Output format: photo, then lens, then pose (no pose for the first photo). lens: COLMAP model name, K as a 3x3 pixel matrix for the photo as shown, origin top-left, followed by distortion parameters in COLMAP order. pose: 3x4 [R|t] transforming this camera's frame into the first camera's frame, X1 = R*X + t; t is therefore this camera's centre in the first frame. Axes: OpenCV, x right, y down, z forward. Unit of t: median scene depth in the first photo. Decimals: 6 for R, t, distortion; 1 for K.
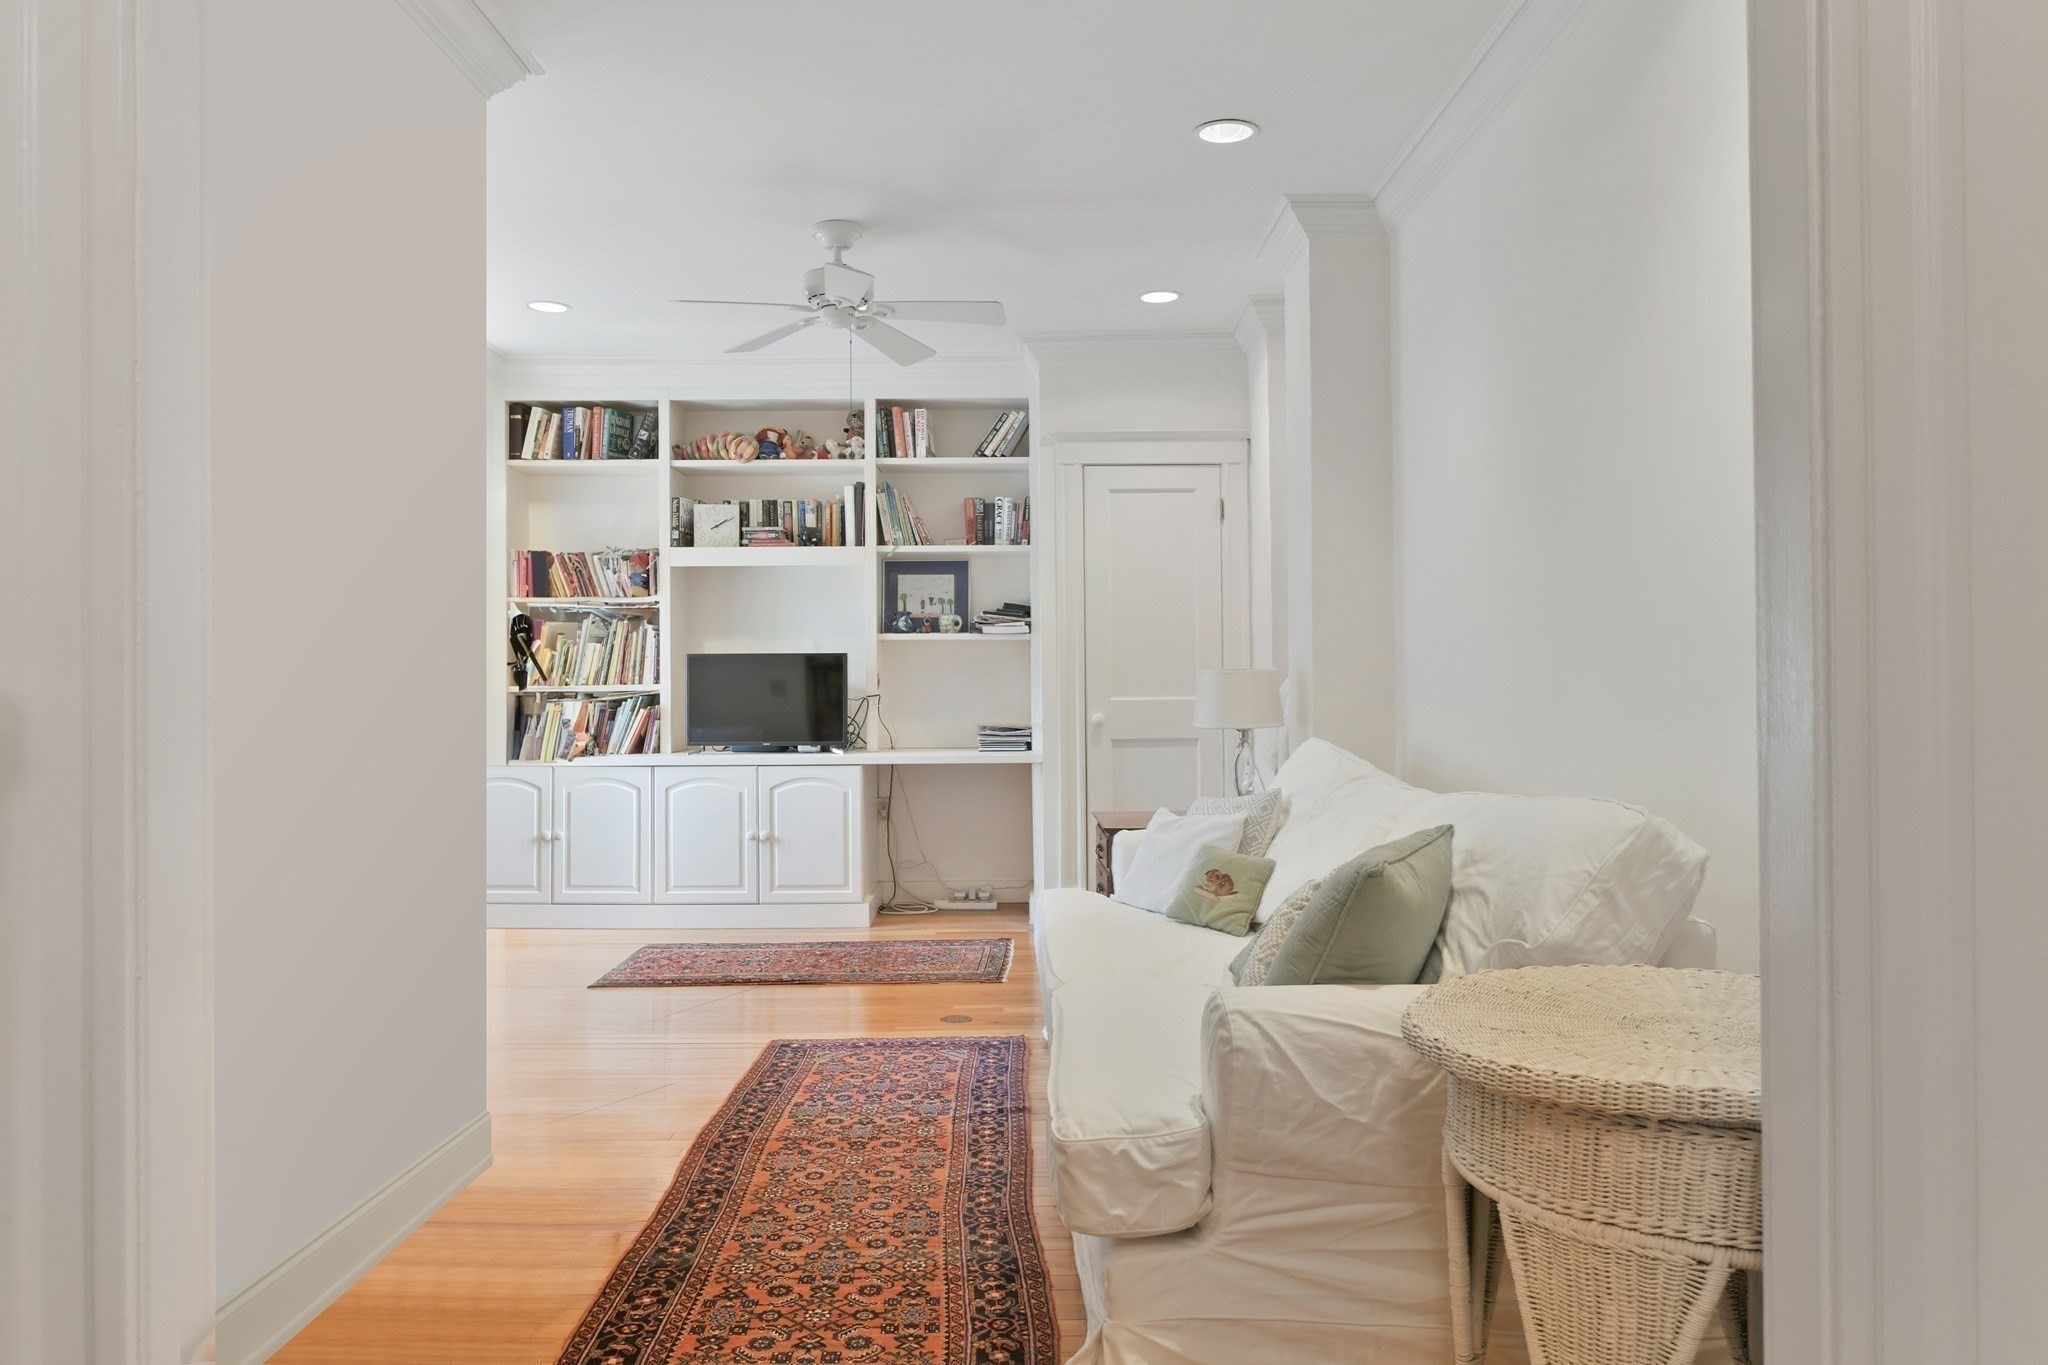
lens RADIAL K [[1413.6, 0, 1024.3], [0, 1413.6, 677.6], [0, 0, 1]] dist [-0.004779, -0.000321]
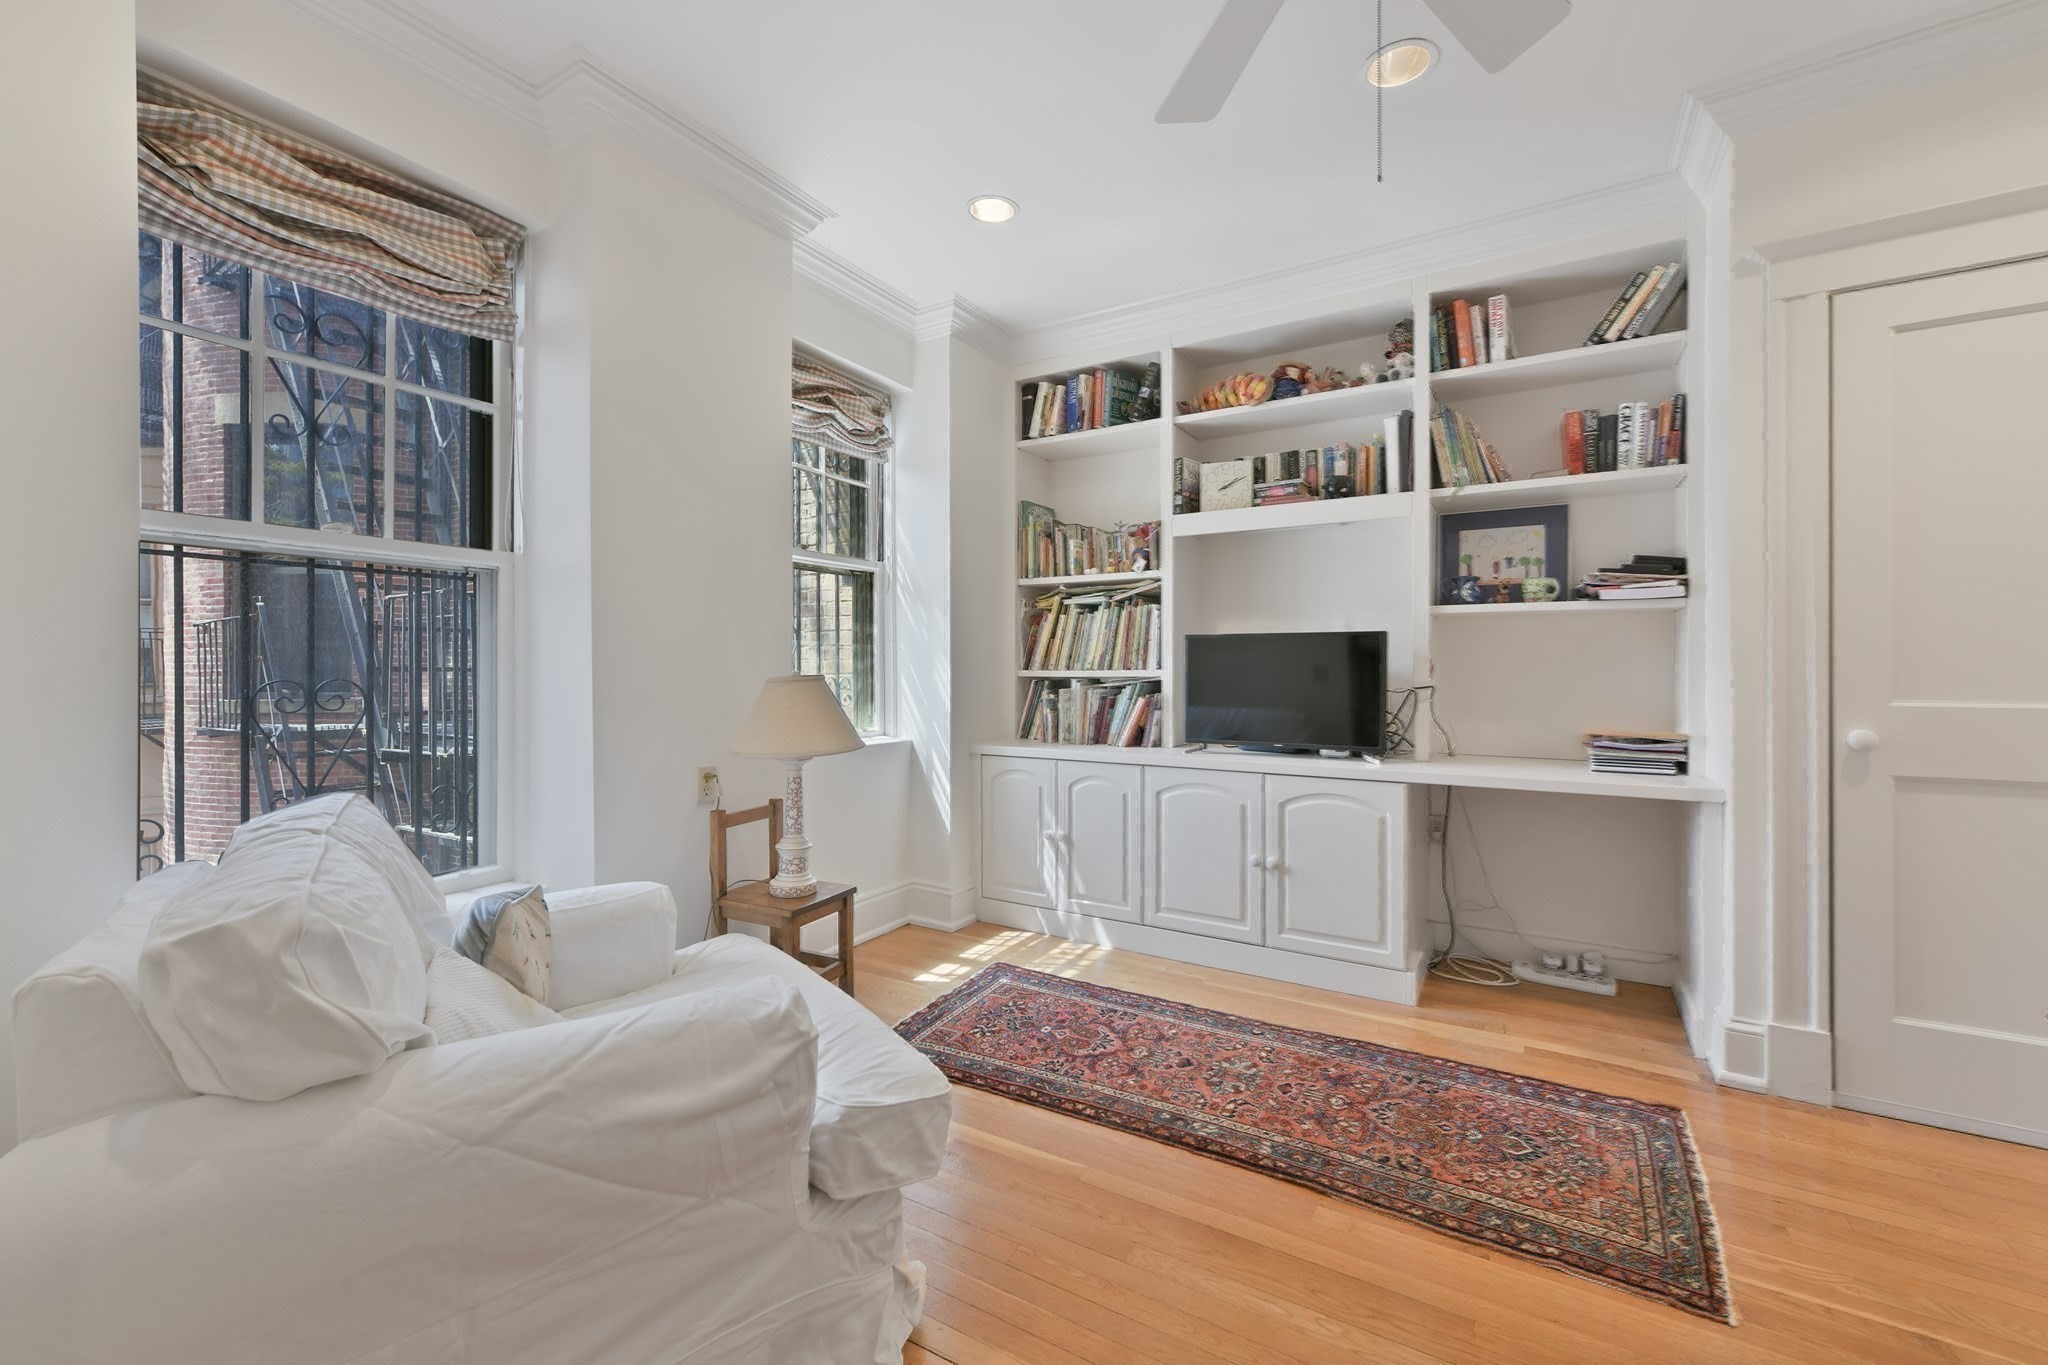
lens RADIAL K [[837.7, 0, 1026.9], [0, 837.7, 667.3], [0, 0, 1]] dist [-0.004585, -0.000453]
pose [[0.854807, 0.006797, -0.518902, -0.055914], [-0.003998, 0.999971, 0.006512, -0.000048], [0.518931, -0.003492, 0.854809, 0.503279]]
